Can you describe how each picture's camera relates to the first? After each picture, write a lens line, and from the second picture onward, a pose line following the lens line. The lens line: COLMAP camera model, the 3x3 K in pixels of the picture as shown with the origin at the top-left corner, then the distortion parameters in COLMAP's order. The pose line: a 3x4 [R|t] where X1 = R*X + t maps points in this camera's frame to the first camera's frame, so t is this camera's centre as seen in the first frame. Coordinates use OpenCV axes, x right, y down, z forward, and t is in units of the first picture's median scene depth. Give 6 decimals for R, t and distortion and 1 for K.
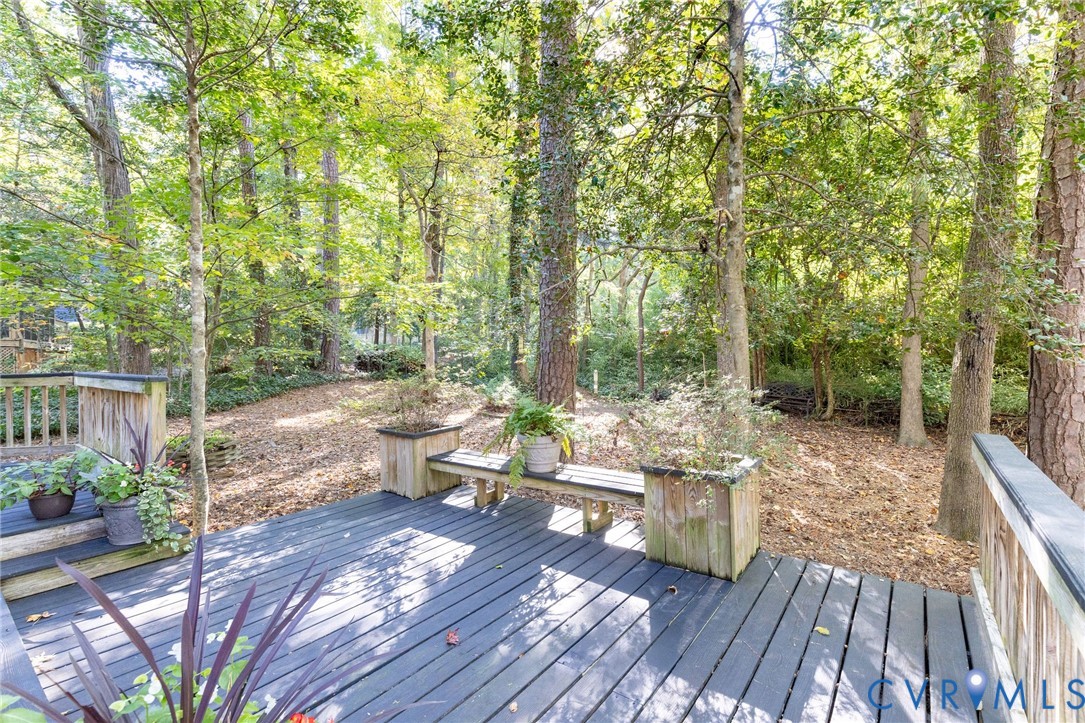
lens RADIAL K [[507.9, 0, 542.5], [0, 507.9, 361.5], [0, 0, 1]] dist [0.004827, 0.000565]
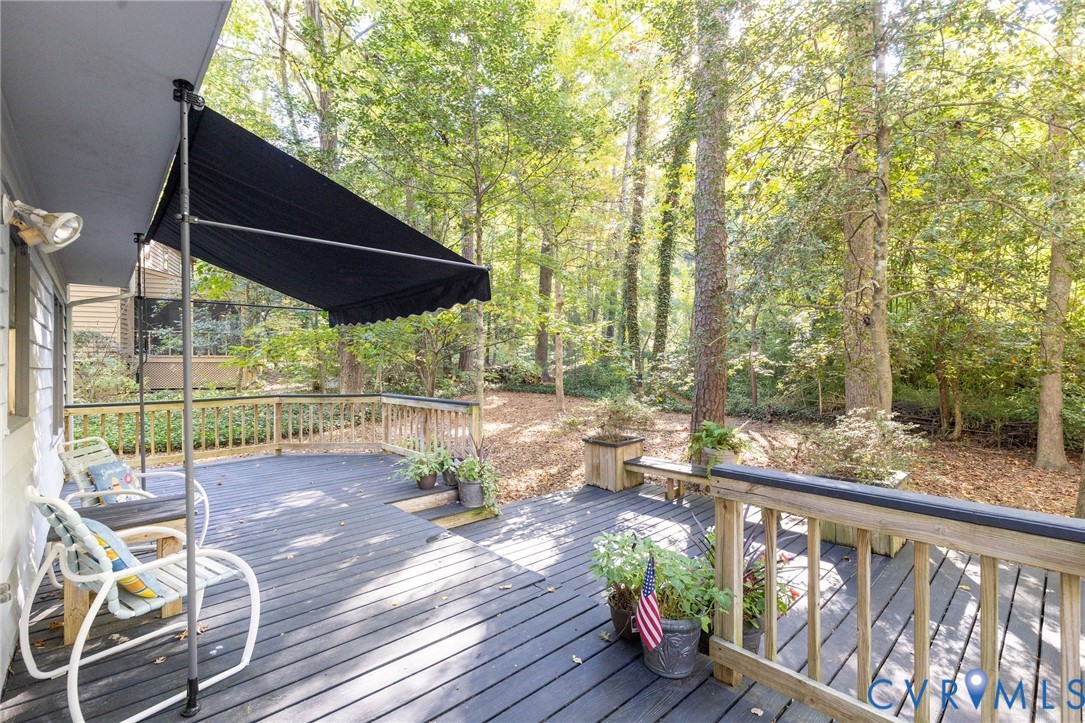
lens RADIAL K [[488.5, 0, 541.8], [0, 488.5, 367.6], [0, 0, 1]] dist [0.001134, 0.000151]
pose [[0.982862, 0.006694, -0.184220, -0.205195], [-0.007932, 0.999951, -0.005986, -0.052075], [0.184171, 0.007345, 0.982867, -0.322860]]
